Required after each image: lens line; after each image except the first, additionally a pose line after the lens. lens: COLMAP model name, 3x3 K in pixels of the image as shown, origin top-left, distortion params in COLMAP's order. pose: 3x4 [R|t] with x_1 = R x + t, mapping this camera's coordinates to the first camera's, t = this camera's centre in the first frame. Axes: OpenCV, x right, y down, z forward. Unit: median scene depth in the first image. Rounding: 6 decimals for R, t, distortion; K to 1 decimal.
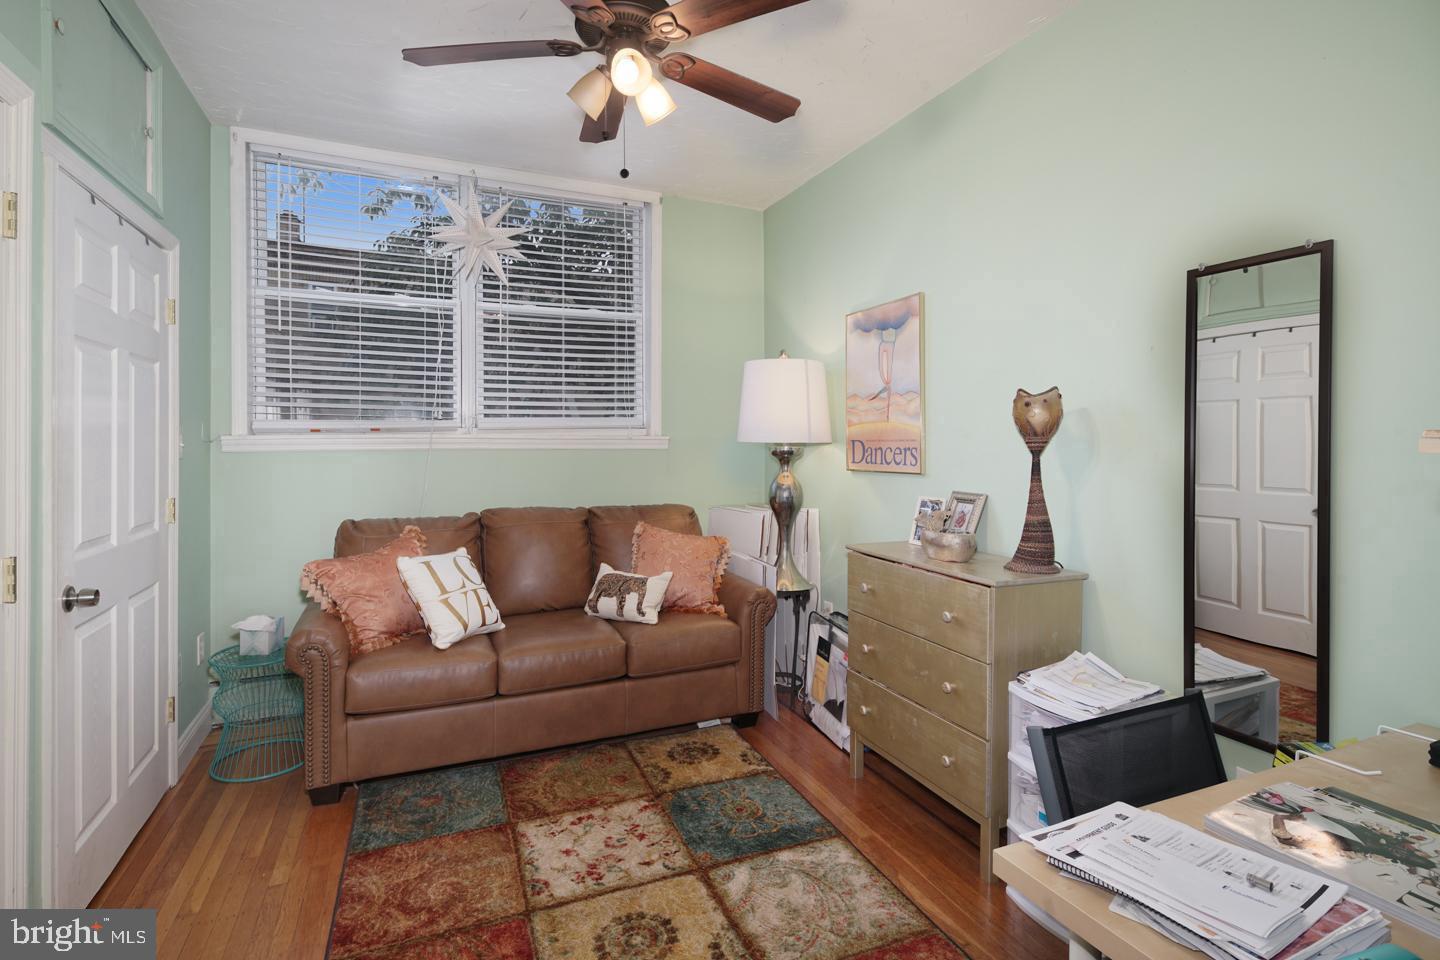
lens RADIAL K [[705.7, 0, 723.3], [0, 705.7, 459.8], [0, 0, 1]] dist [0.007630, -0.001660]
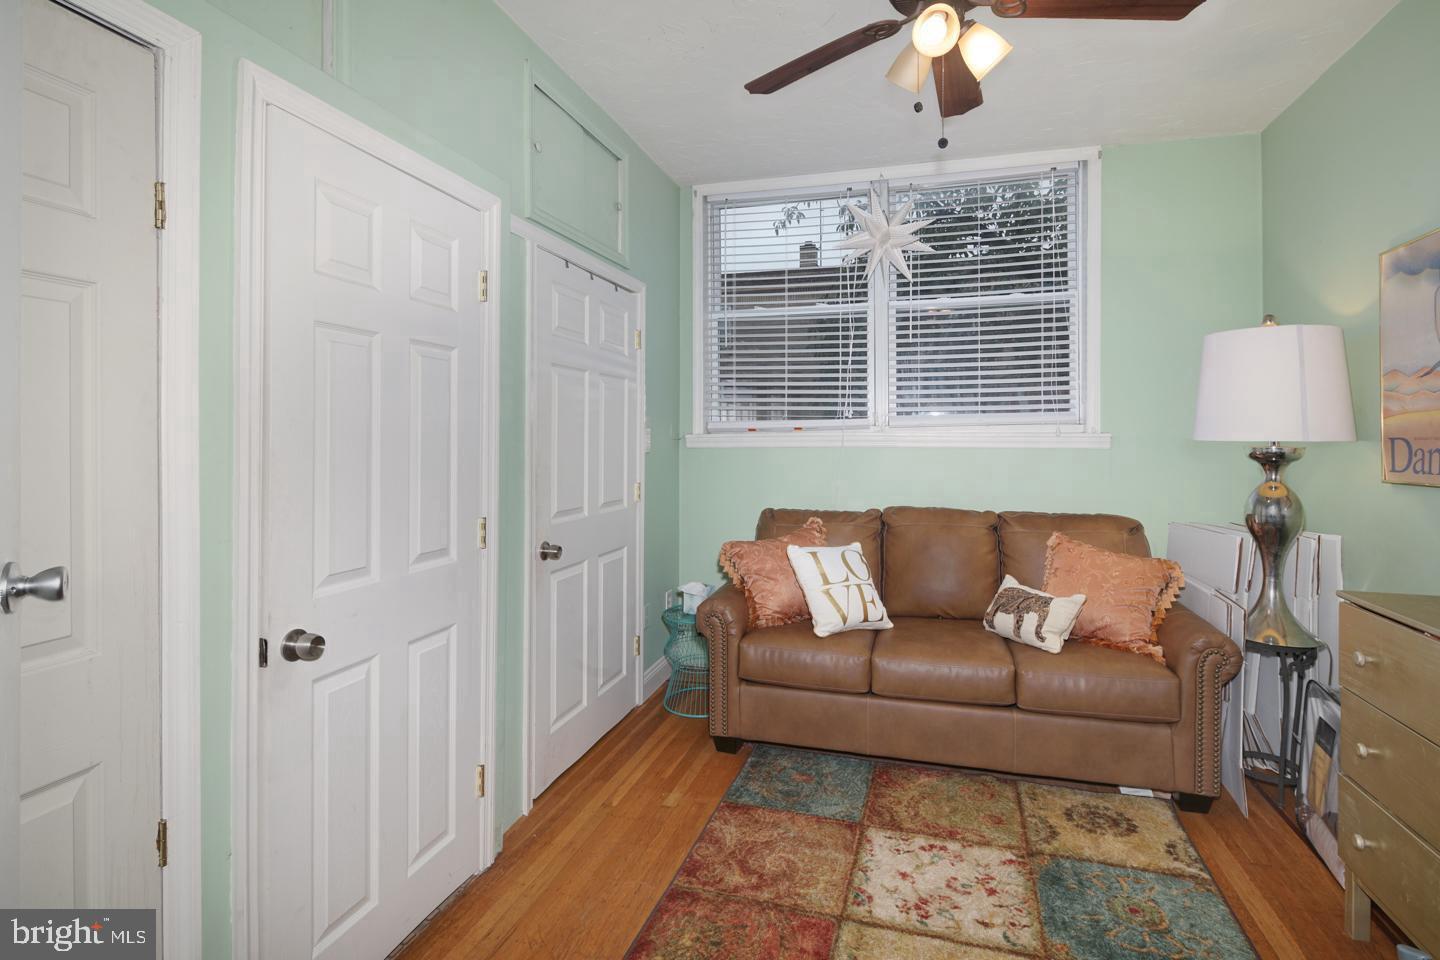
lens RADIAL K [[709.8, 0, 724.7], [0, 709.8, 448.6], [0, 0, 1]] dist [0.012244, -0.005337]
pose [[0.770186, 0.009246, -0.637752, 0.152226], [-0.017058, 0.999836, -0.006105, -0.003190], [0.637591, 0.015580, 0.770217, 0.083354]]
